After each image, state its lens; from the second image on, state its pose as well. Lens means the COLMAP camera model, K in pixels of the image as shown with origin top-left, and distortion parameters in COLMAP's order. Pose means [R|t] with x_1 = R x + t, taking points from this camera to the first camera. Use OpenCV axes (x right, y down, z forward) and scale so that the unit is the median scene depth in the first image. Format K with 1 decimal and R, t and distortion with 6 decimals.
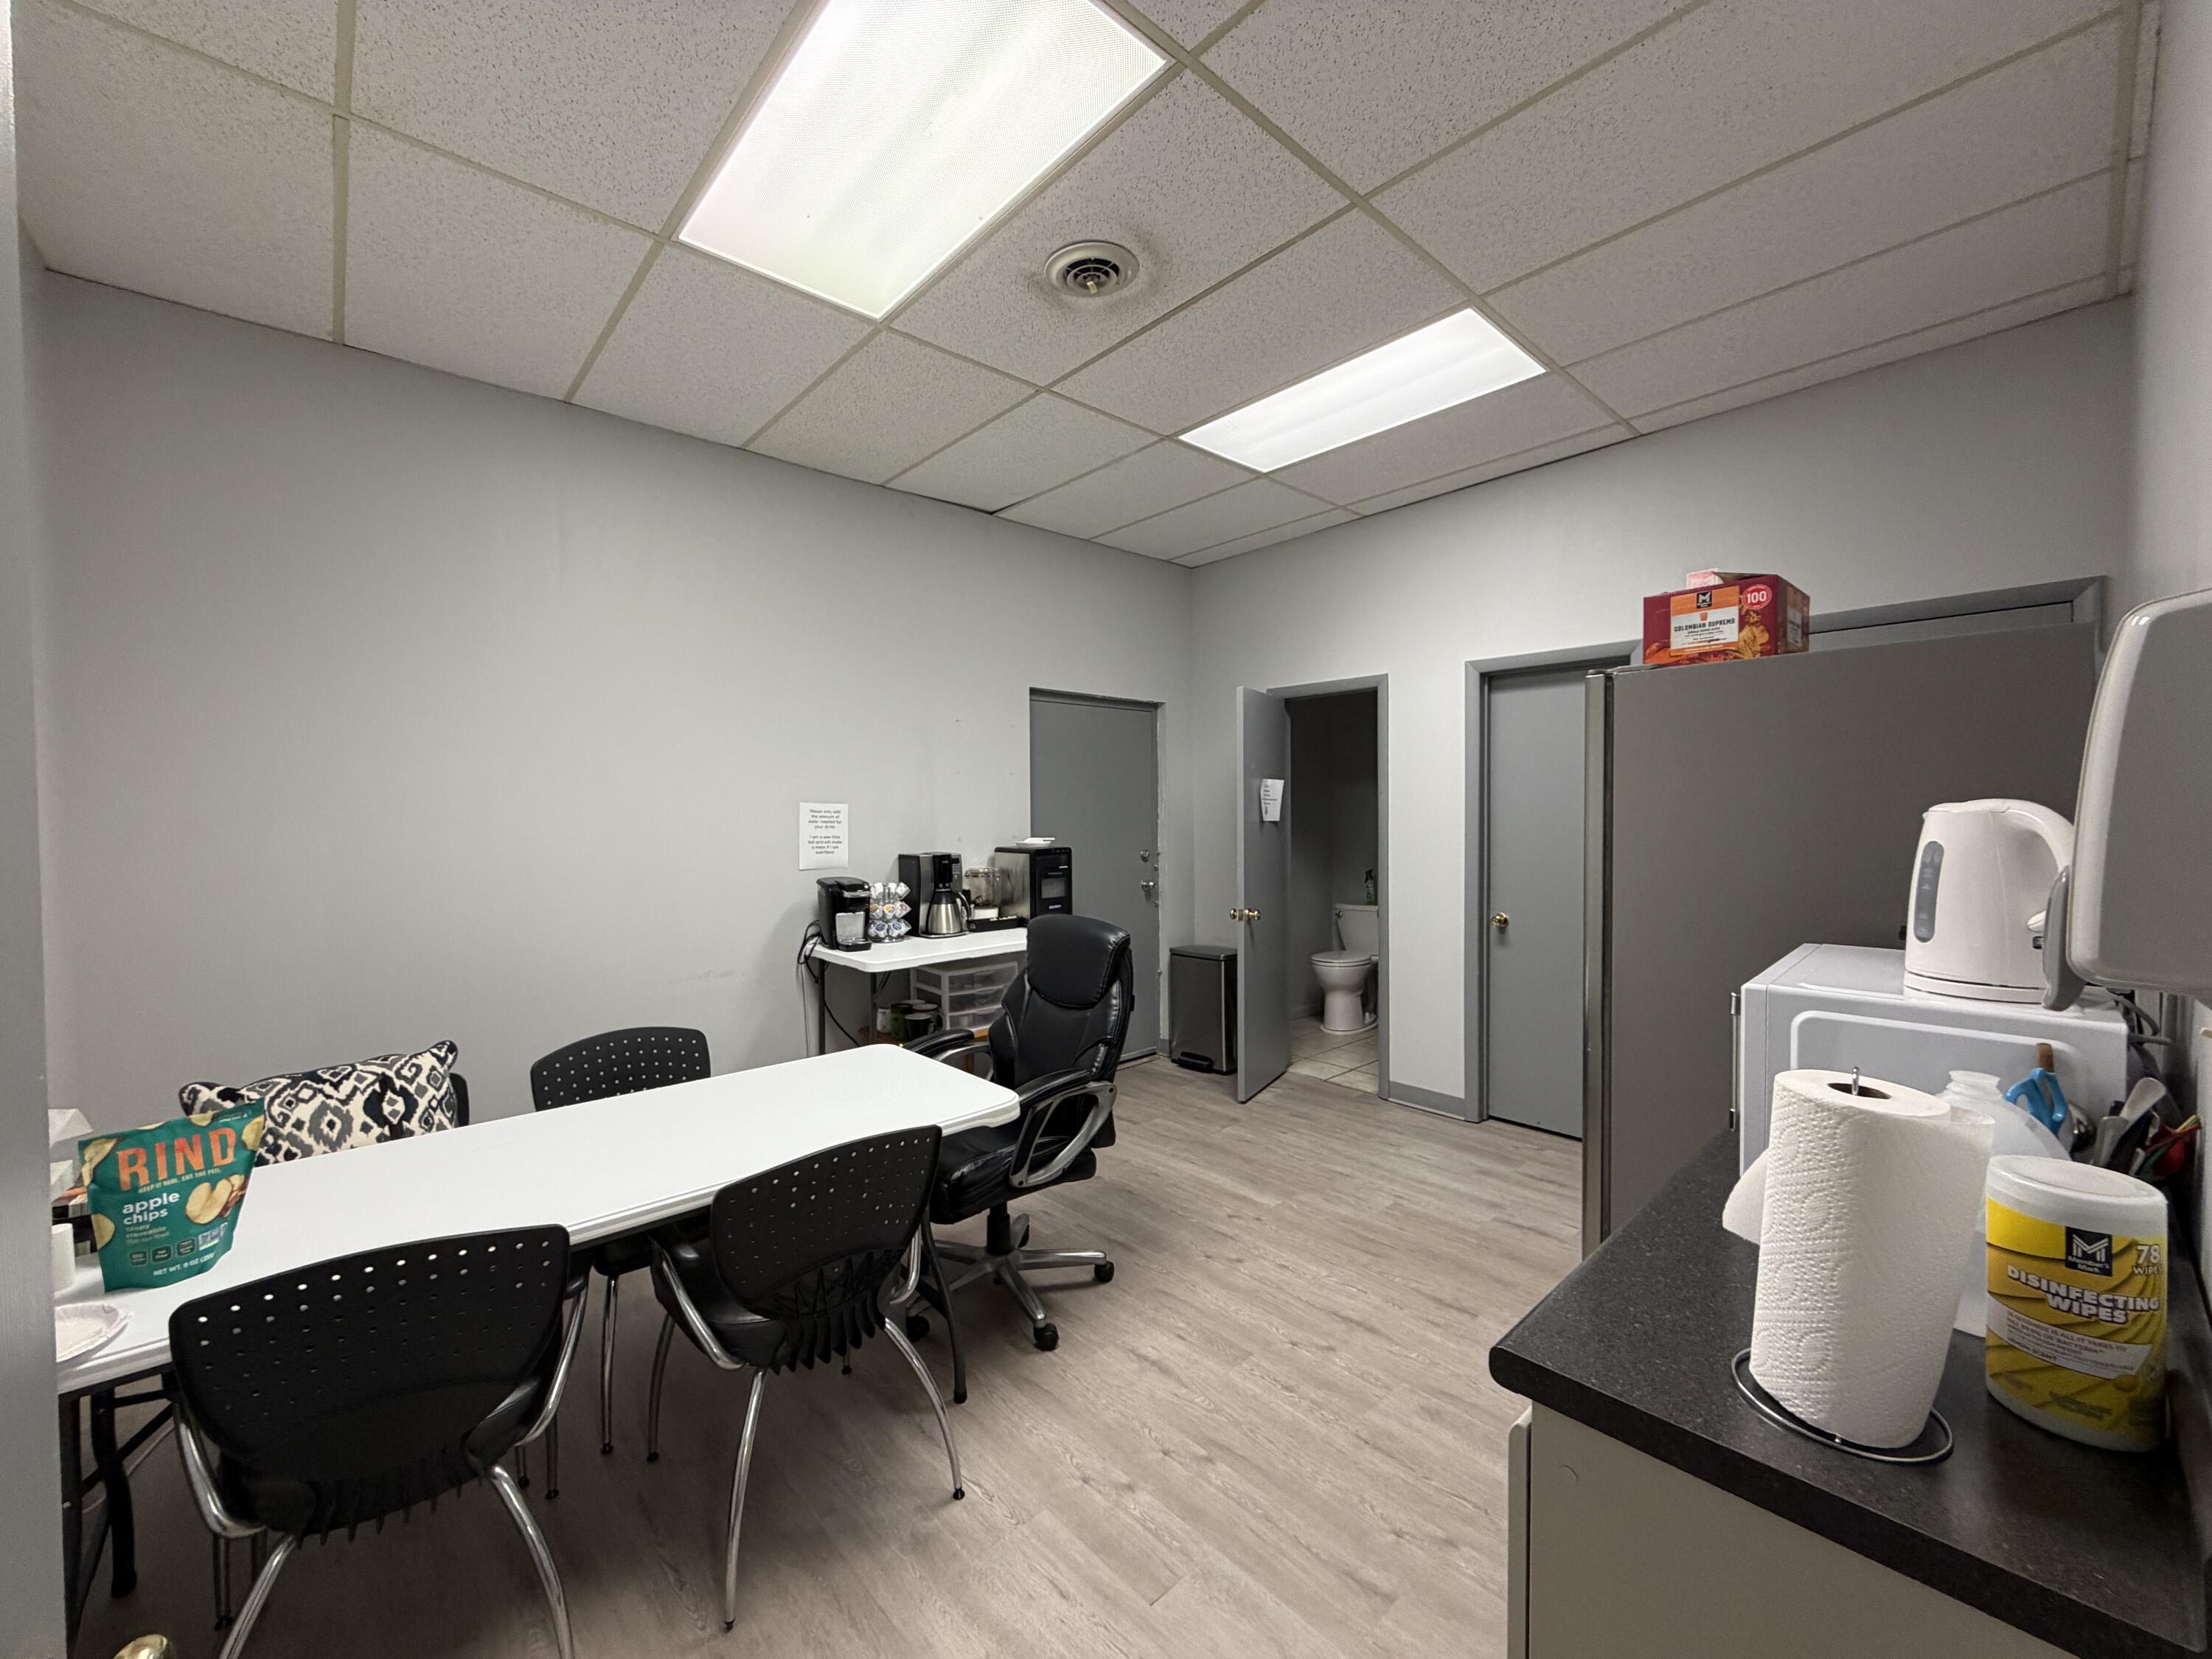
lens RADIAL K [[879.1, 0, 1101.1], [0, 879.1, 831.3], [0, 0, 1]] dist [0.000010, -0.000184]
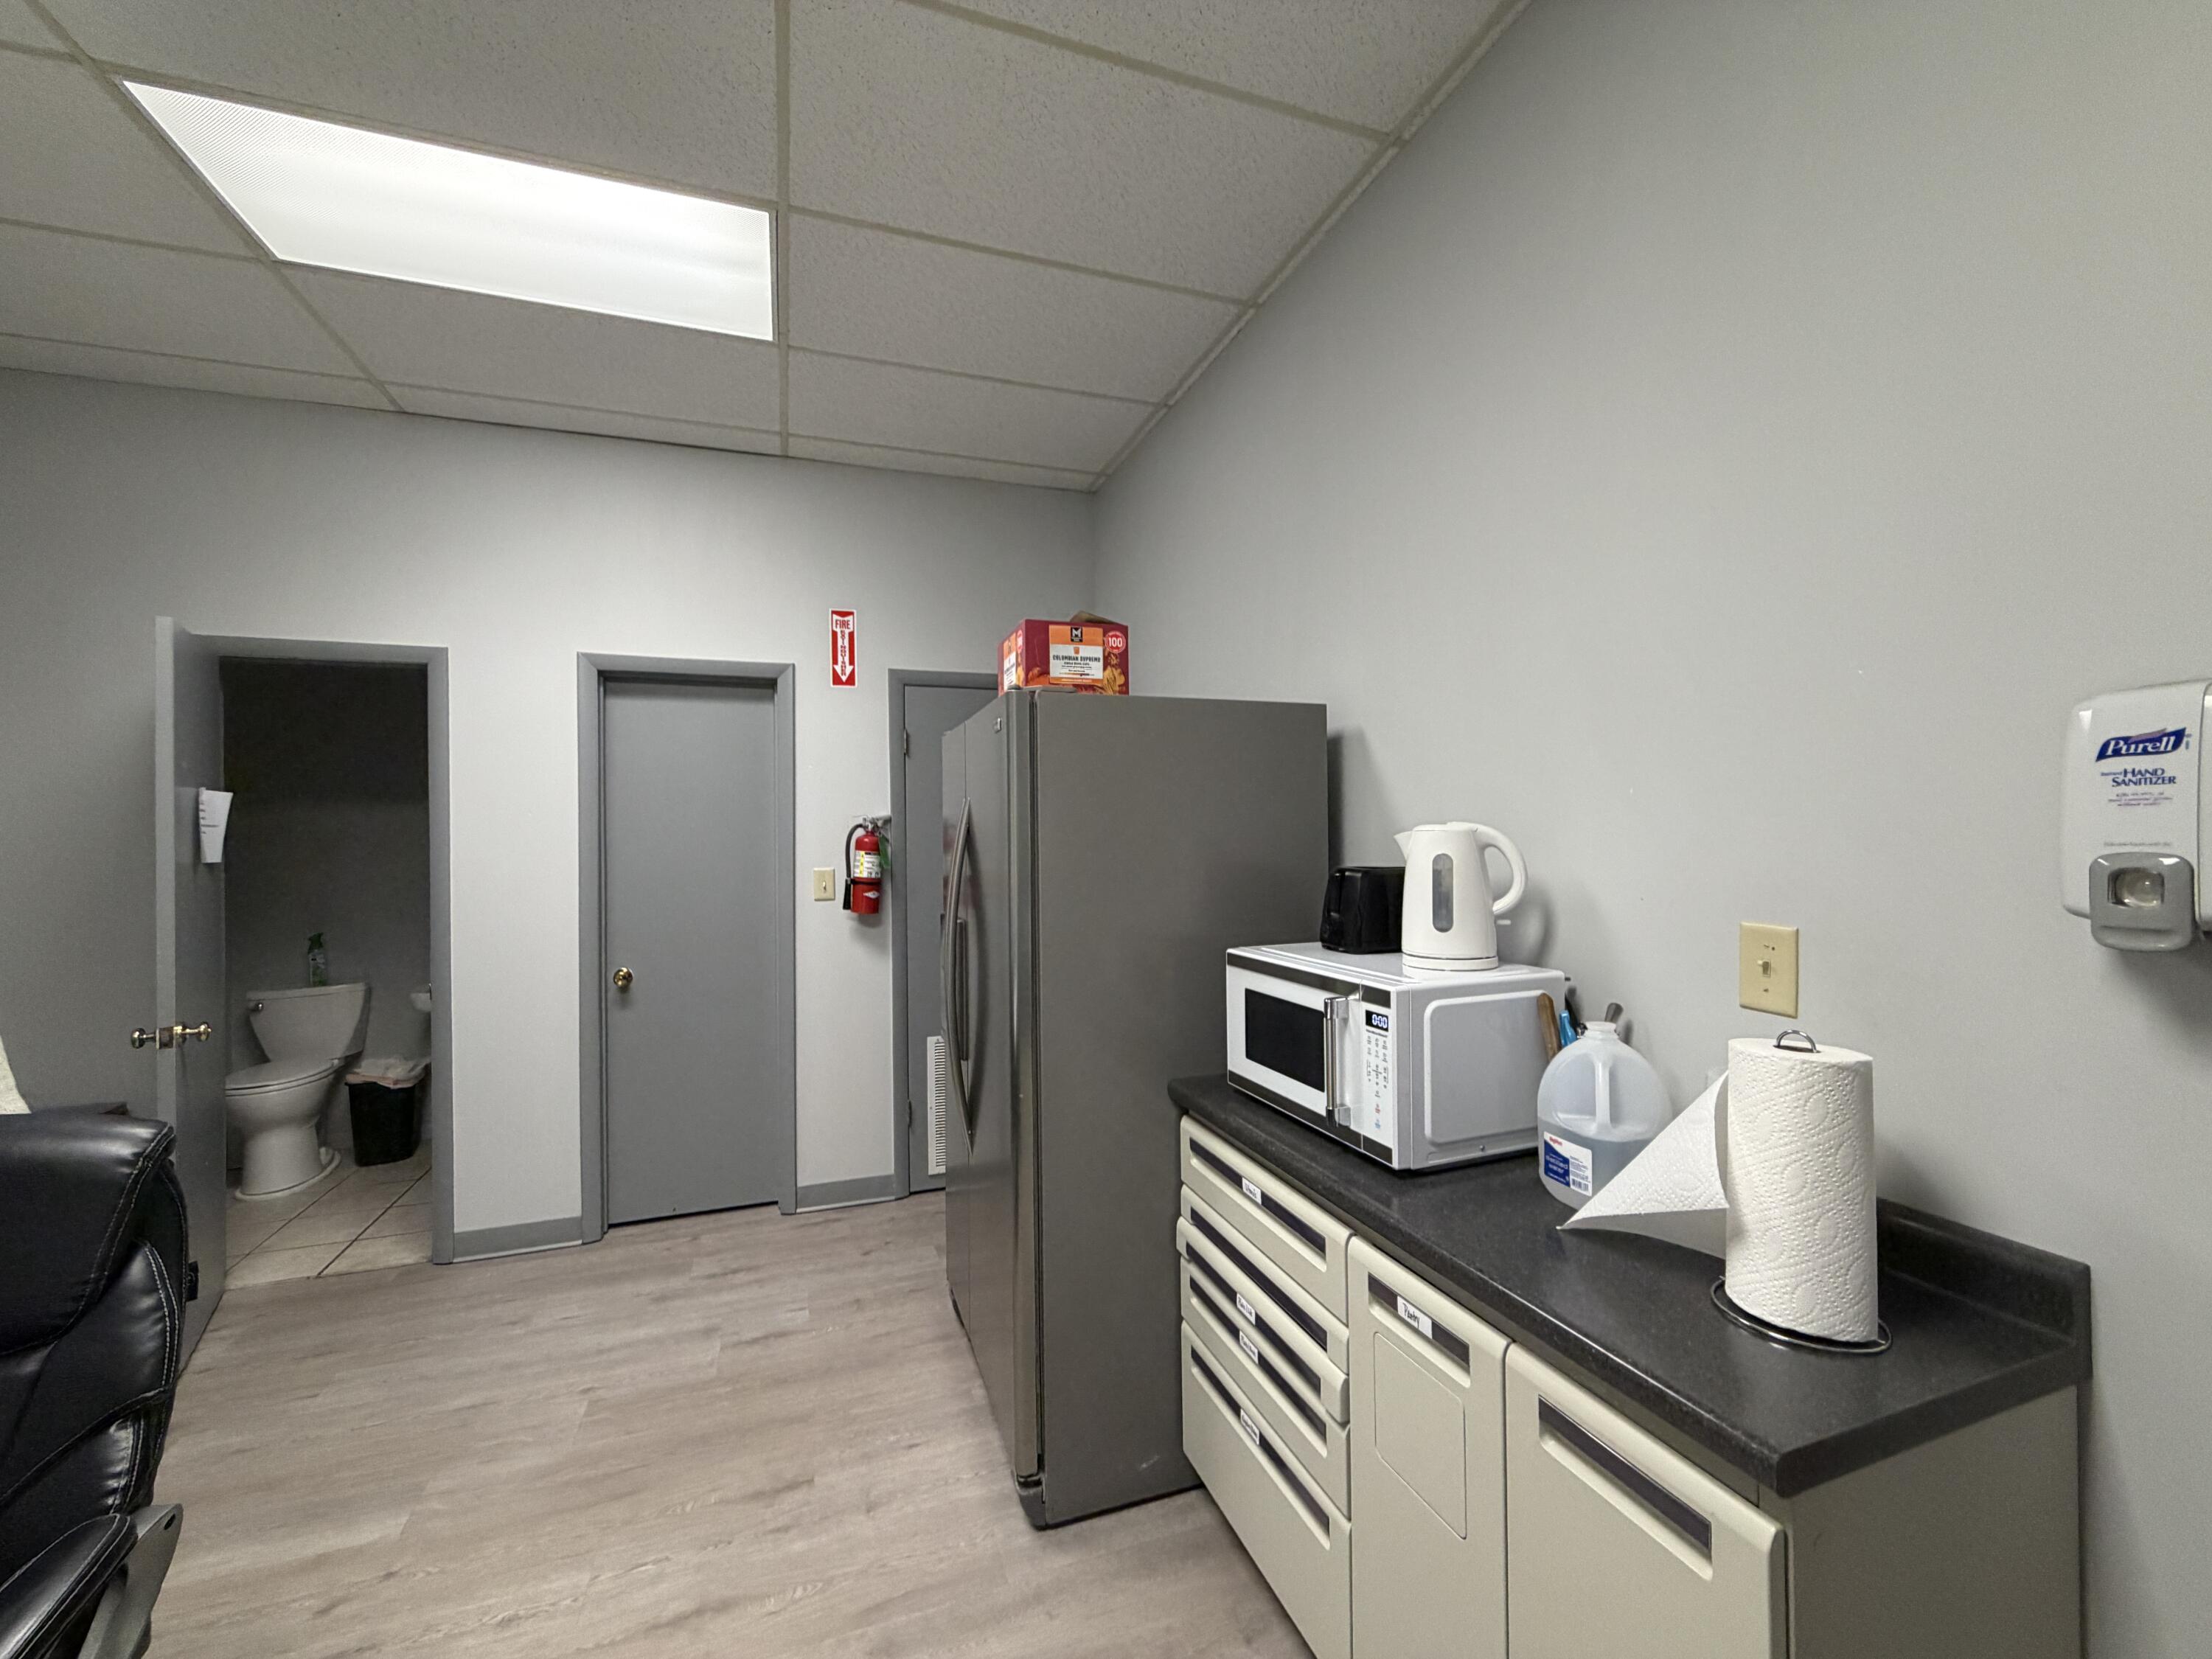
lens RADIAL K [[879.1, 0, 1101.0], [0, 879.1, 830.1], [0, 0, 1]] dist [0.000010, -0.000184]
pose [[0.385910, 0.009267, 0.922490, -0.149862], [0.030182, 0.999287, -0.022665, -0.003082], [-0.922043, 0.036590, 0.385355, 0.323028]]
